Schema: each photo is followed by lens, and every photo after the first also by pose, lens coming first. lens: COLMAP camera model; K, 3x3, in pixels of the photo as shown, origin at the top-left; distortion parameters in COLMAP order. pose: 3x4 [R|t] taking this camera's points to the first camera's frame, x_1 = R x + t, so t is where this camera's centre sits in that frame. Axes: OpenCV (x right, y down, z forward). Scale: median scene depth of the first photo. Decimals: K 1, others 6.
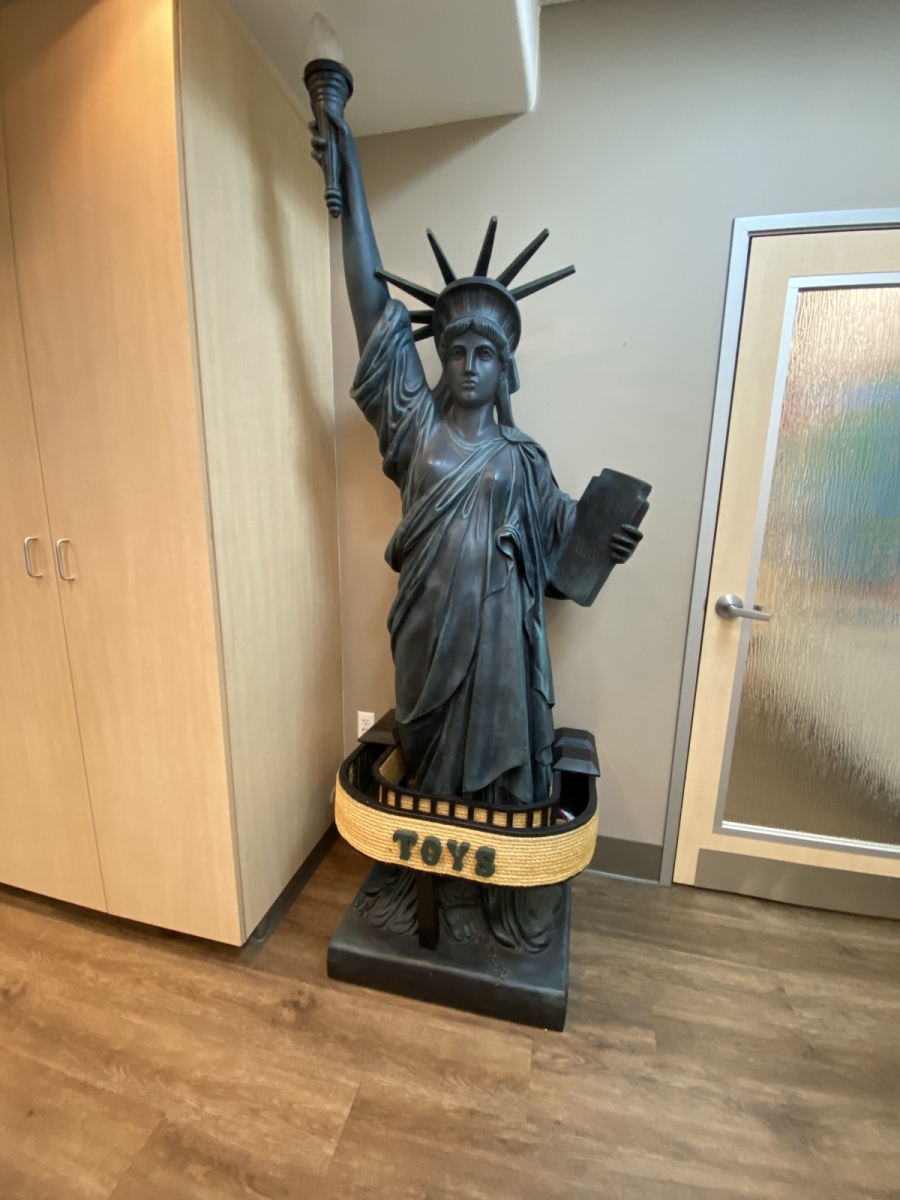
lens RADIAL K [[493.2, 0, 446.9], [0, 493.2, 599.0], [0, 0, 1]] dist [-0.015510, -0.000952]
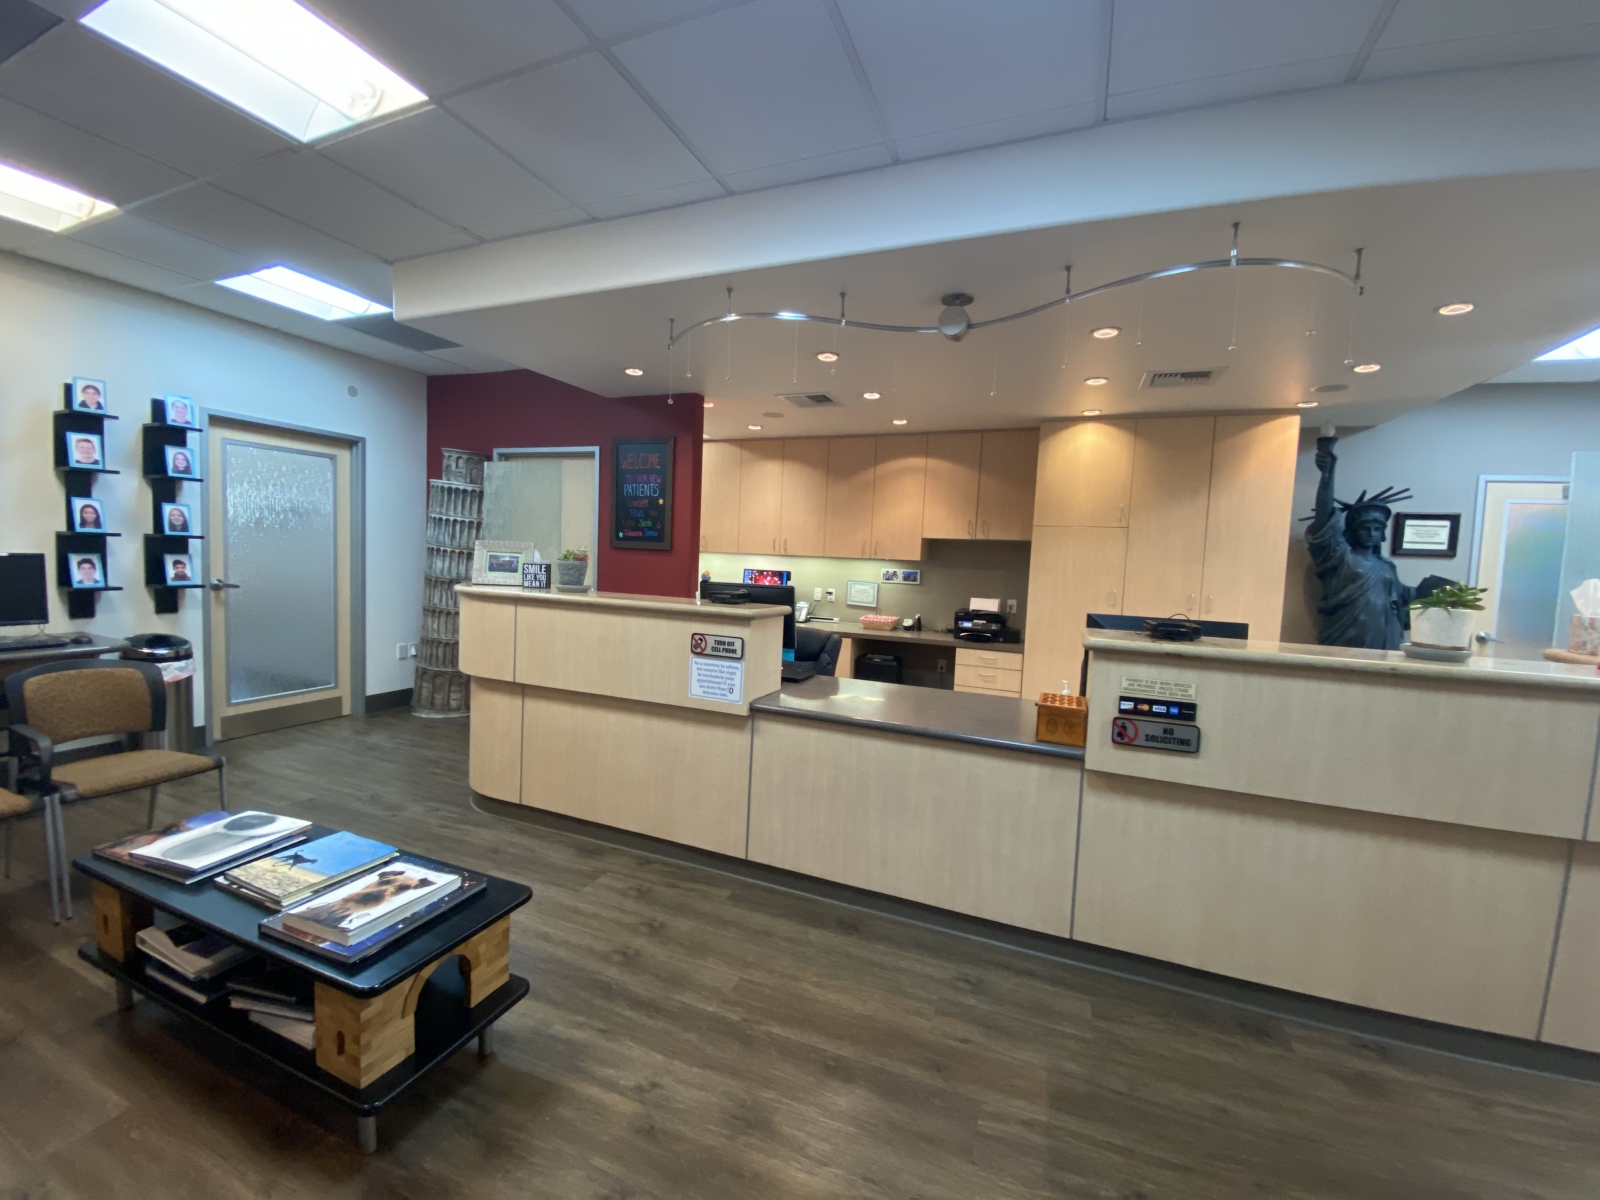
lens RADIAL K [[657.6, 0, 793.5], [0, 657.6, 600.9], [0, 0, 1]] dist [-0.015510, -0.000952]
pose [[0.990358, 0.034349, -0.134203, -2.442931], [-0.053732, 0.988177, -0.143595, 0.510383], [0.127684, 0.149421, 0.980495, -2.611620]]
